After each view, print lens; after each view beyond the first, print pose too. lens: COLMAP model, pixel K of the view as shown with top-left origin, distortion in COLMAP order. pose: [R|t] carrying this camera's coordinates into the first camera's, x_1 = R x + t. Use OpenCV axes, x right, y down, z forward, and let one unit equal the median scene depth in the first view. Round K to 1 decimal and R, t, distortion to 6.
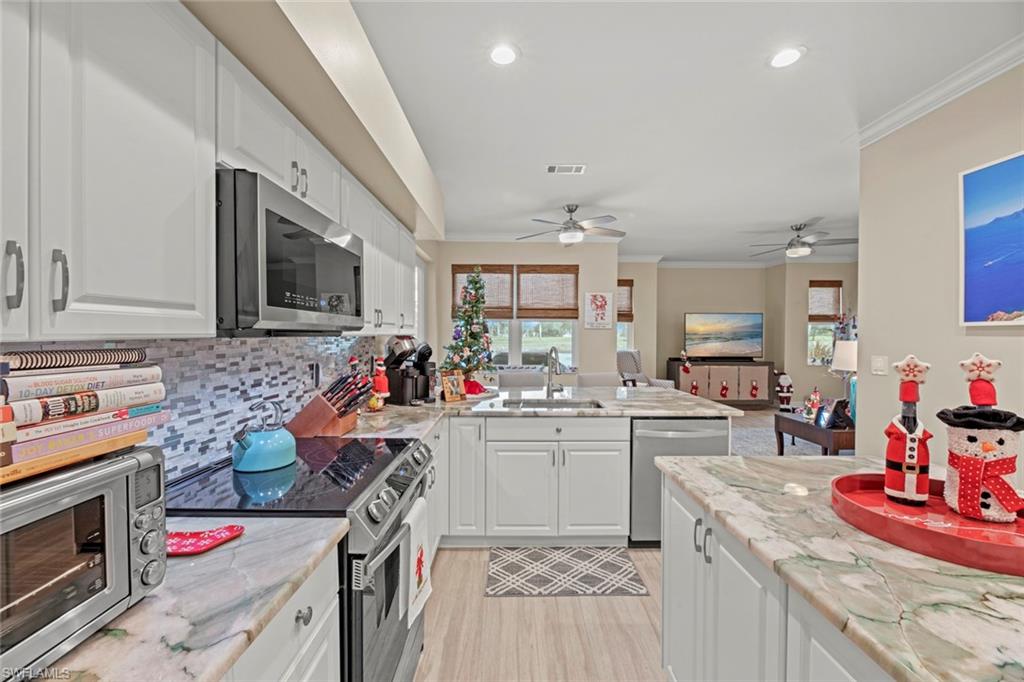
lens RADIAL K [[414.5, 0, 508.5], [0, 414.5, 344.2], [0, 0, 1]] dist [0.001151, -0.003248]
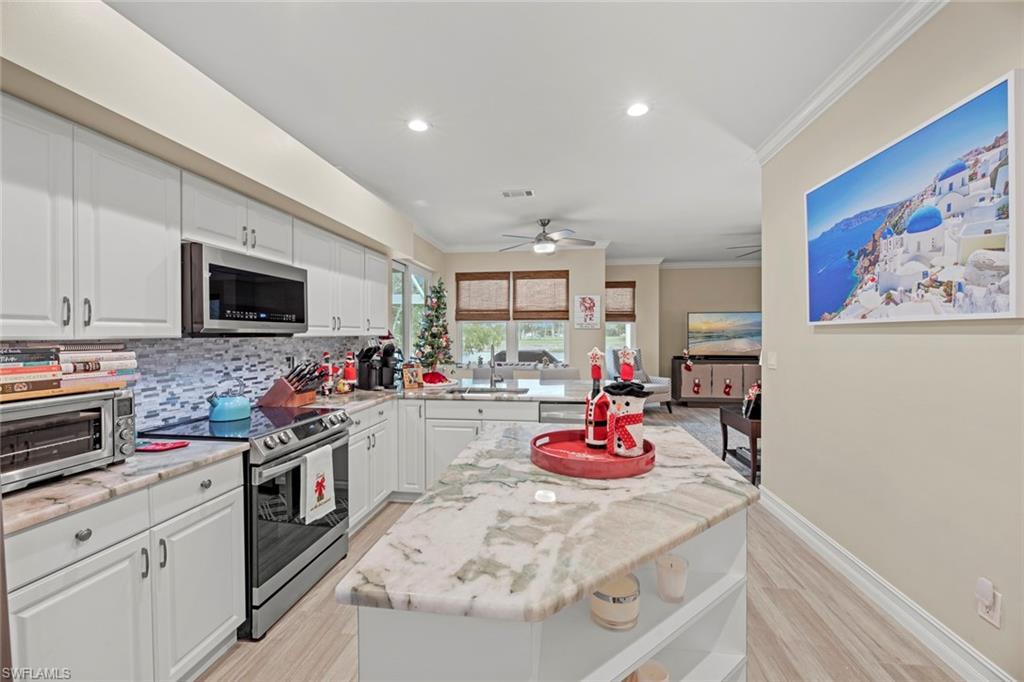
lens RADIAL K [[414.5, 0, 507.7], [0, 414.5, 341.4], [0, 0, 1]] dist [0.001151, -0.003248]
pose [[0.989859, -0.003066, -0.142024, 0.470918], [0.002169, 0.999977, -0.006472, 0.006908], [0.142040, 0.006098, 0.989842, -0.282157]]
